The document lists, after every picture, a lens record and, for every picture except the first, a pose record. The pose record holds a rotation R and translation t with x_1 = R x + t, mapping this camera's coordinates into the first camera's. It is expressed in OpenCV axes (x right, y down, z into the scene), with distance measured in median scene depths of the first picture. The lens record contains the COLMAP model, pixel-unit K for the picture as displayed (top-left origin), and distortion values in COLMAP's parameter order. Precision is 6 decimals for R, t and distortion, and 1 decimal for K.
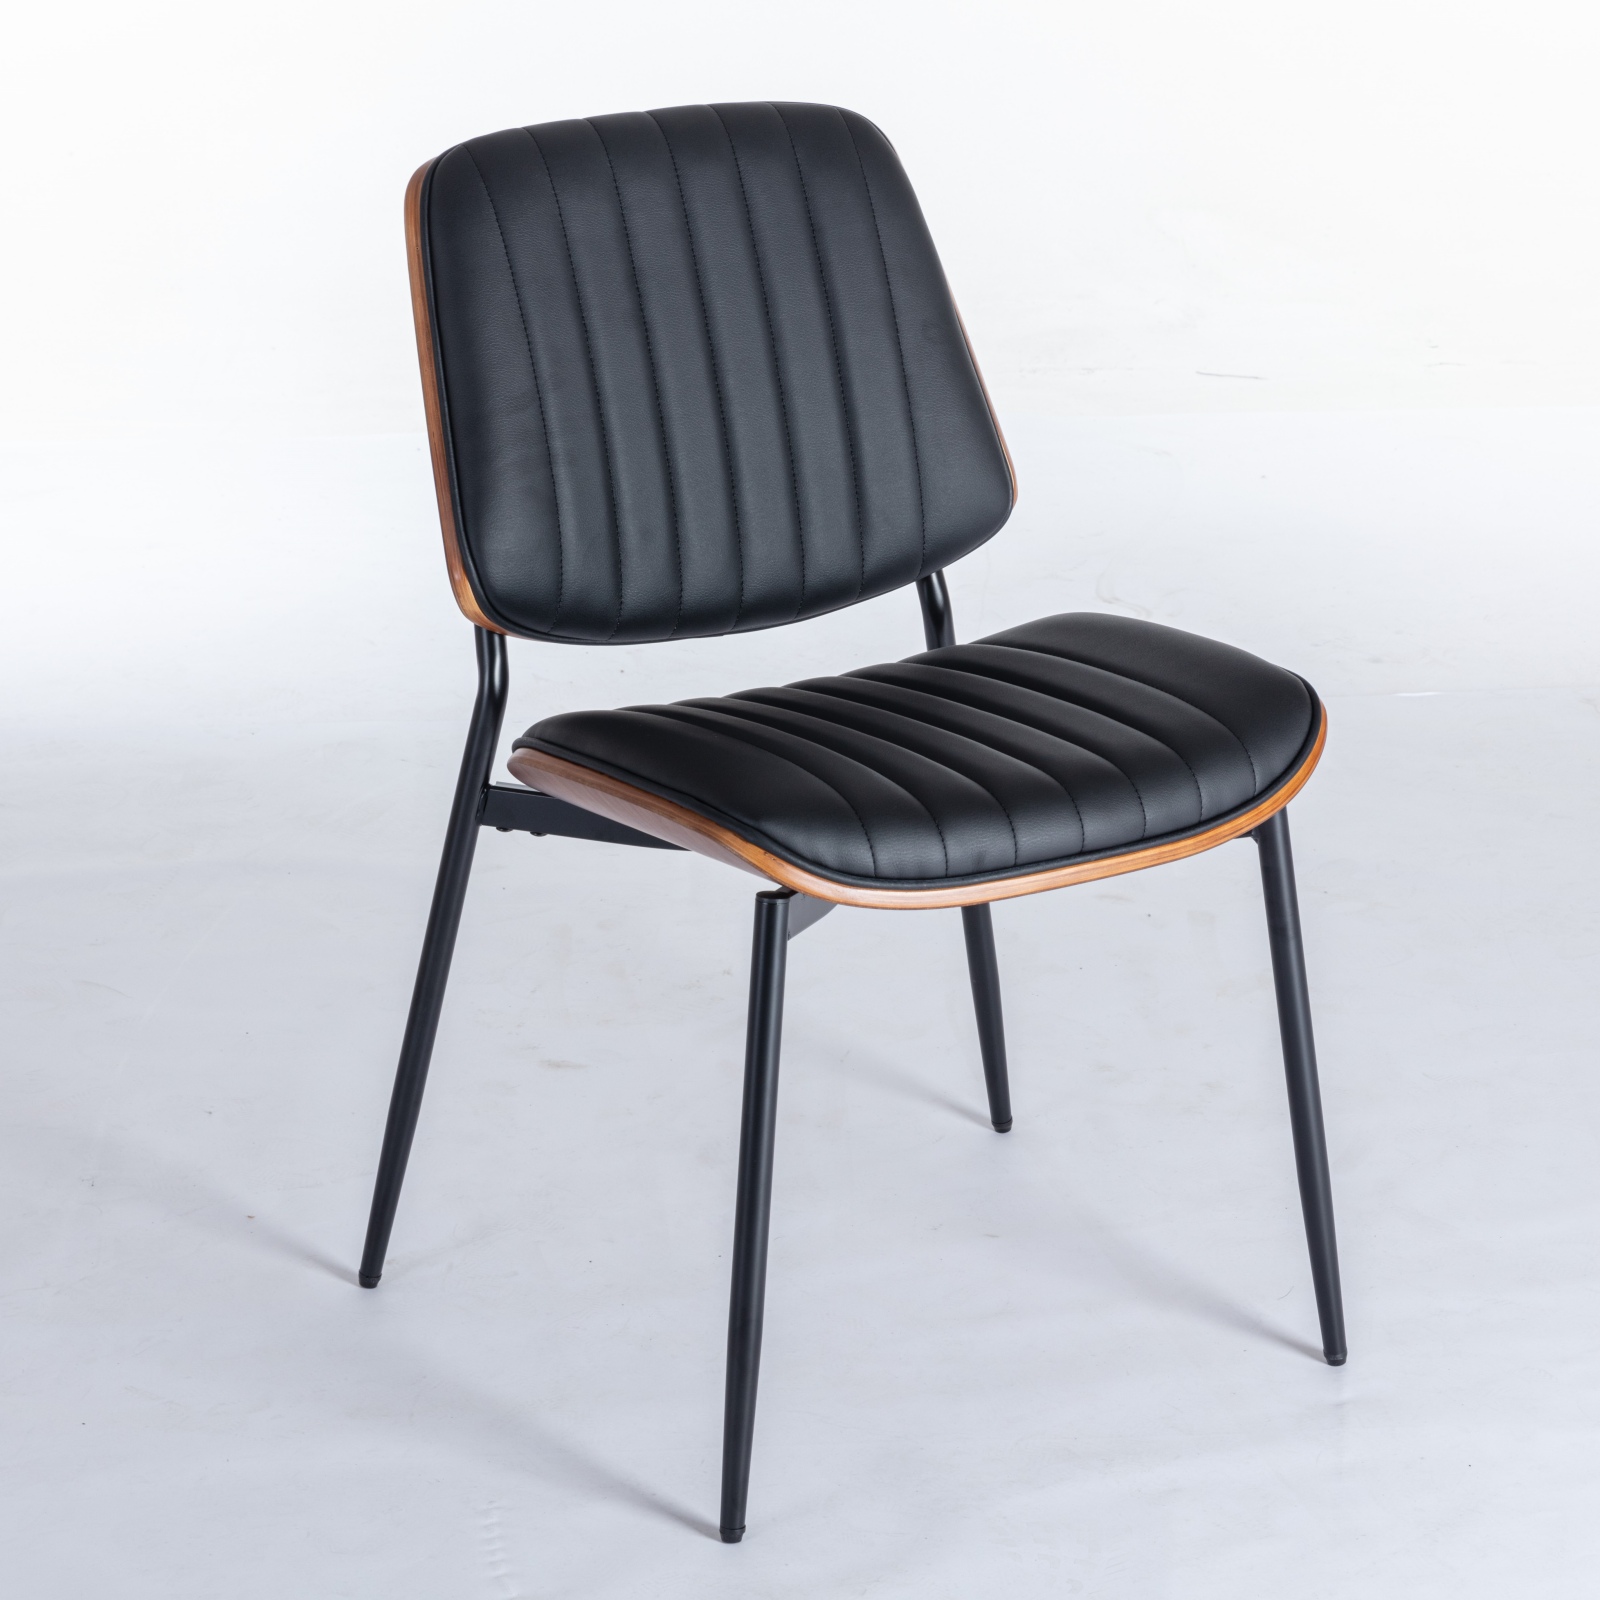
lens RADIAL K [[4068.9, 0, 800.0], [0, 4068.9, 799.8], [0, 0, 1]] dist [-0.031924, -0.054028]
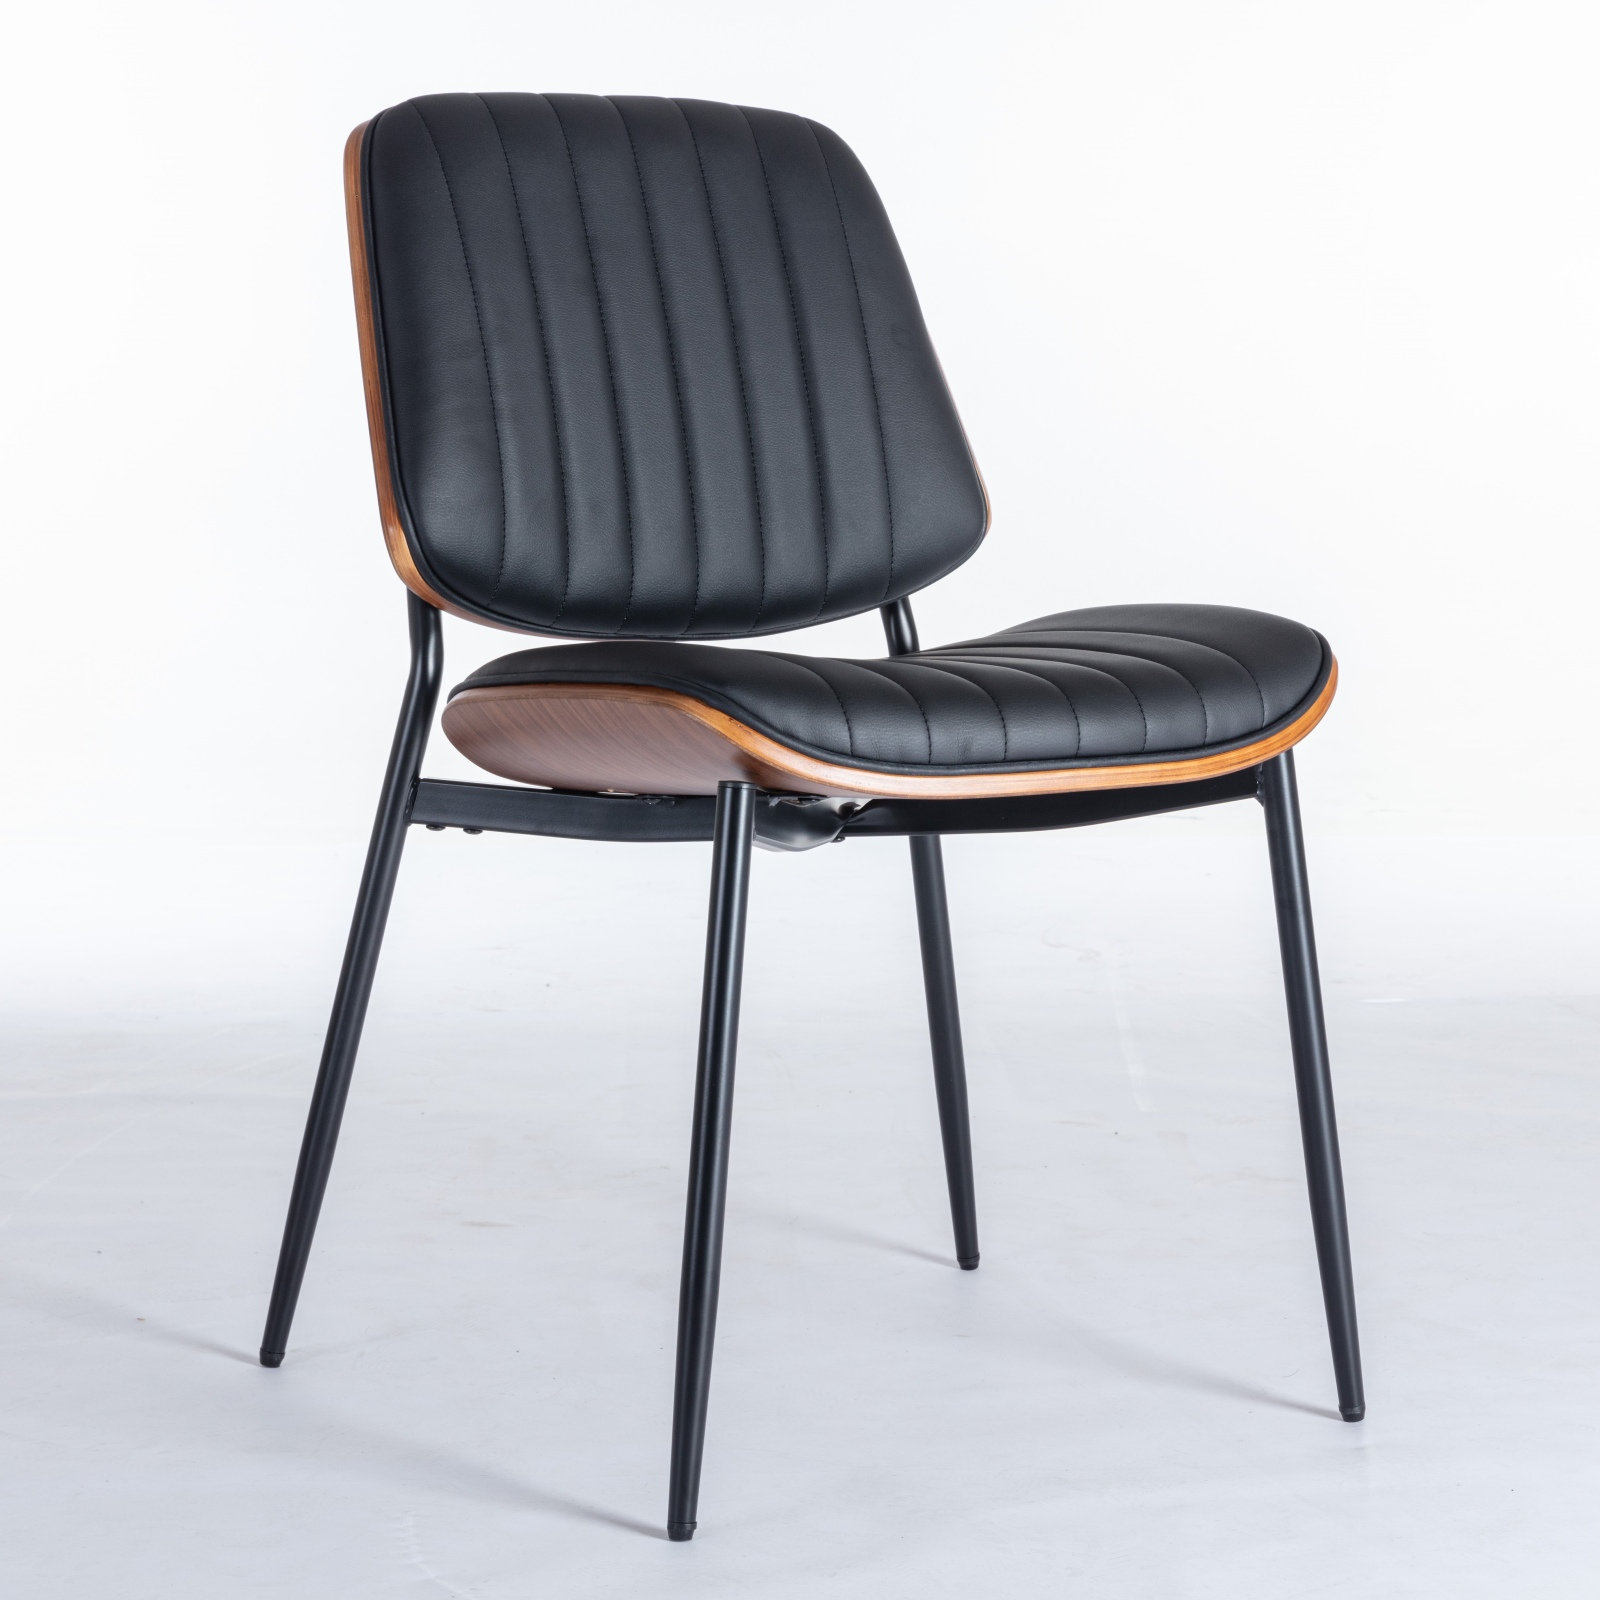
lens RADIAL K [[4068.9, 0, 800.0], [0, 4068.9, 799.8], [0, 0, 1]] dist [-0.031924, -0.054028]
pose [[0.999696, 0.011034, 0.022049, -0.011093], [-0.007023, 0.984659, -0.174350, 0.161607], [-0.023635, 0.174142, 0.984437, 0.098632]]
